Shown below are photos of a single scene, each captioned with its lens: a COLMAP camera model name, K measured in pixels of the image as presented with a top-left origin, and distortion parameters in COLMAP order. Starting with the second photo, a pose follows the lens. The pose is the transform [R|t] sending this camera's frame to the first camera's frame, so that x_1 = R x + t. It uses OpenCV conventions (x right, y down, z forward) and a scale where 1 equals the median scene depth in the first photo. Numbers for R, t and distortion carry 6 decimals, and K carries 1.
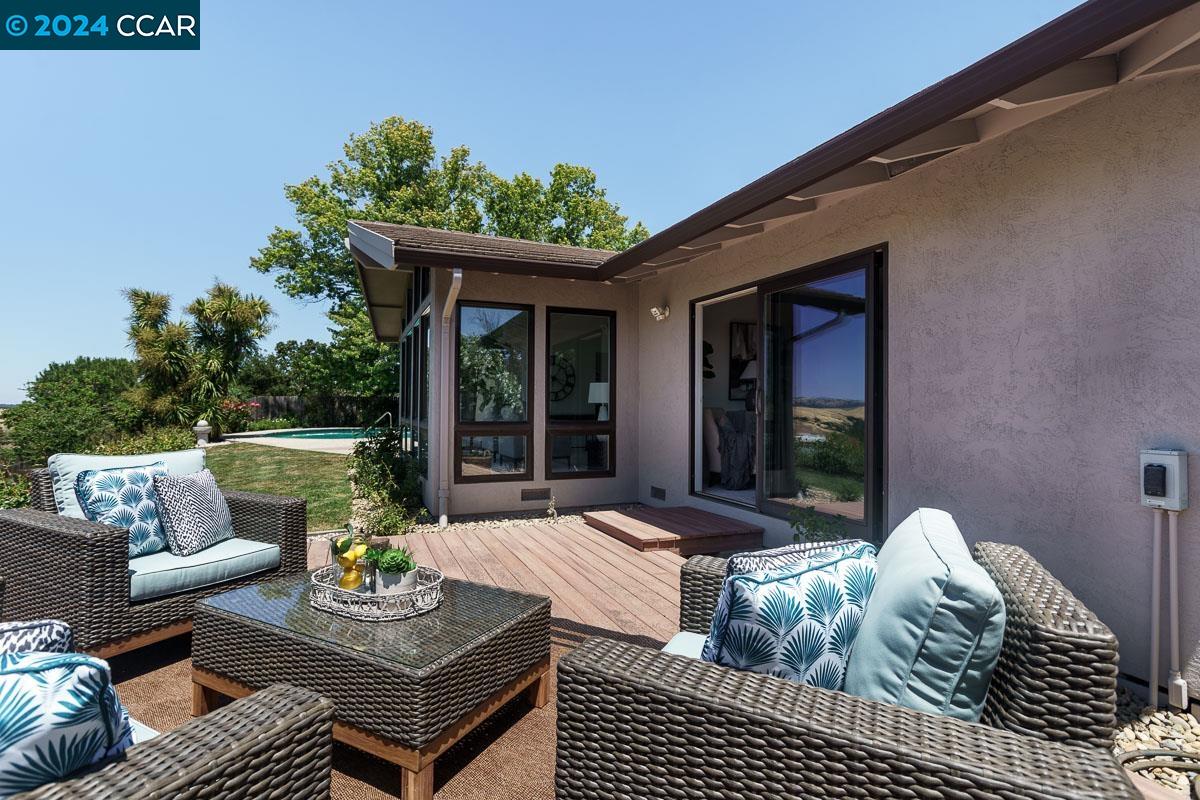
lens RADIAL K [[585.9, 0, 600.0], [0, 585.9, 400.0], [0, 0, 1]] dist [-0.000442, -0.000123]
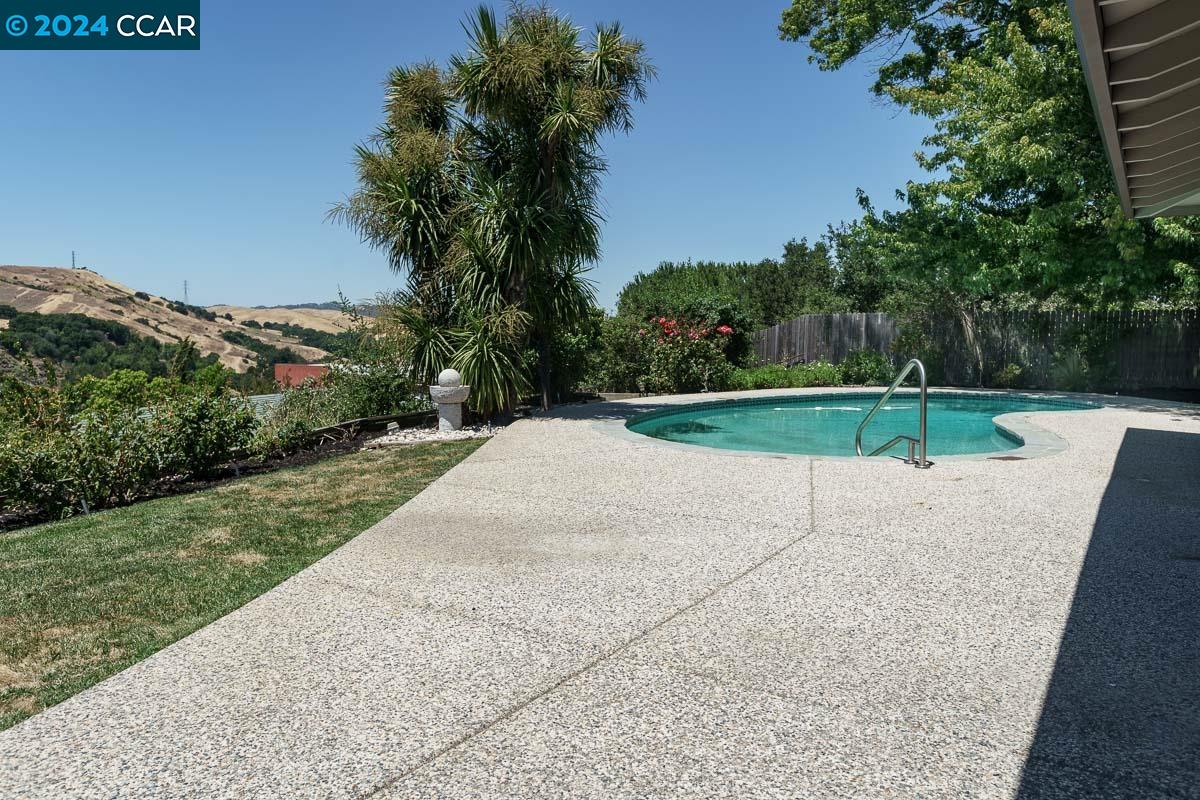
lens RADIAL K [[880.6, 0, 600.0], [0, 880.6, 400.0], [0, 0, 1]] dist [0.010035, 0.007279]
pose [[0.581863, 0.063100, -0.810835, -0.101843], [0.004080, 0.996747, 0.080495, 0.006076], [0.813276, -0.050145, 0.579713, 0.501138]]
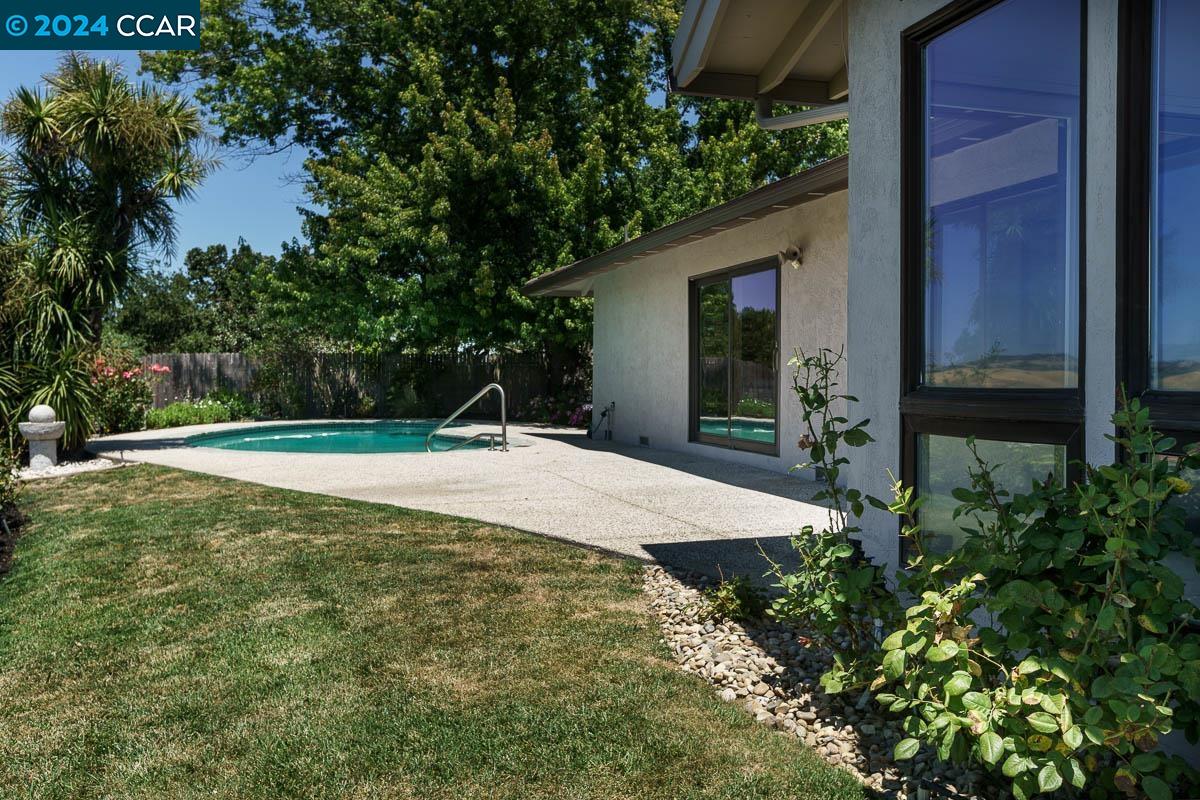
lens RADIAL K [[1001.9, 0, 600.0], [0, 1001.9, 400.0], [0, 0, 1]] dist [0.000694, 0.009472]
pose [[0.994951, 0.001145, -0.100351, -0.170743], [0.002056, 0.999493, 0.031783, 0.007799], [0.100337, -0.031829, 0.994444, 0.262848]]
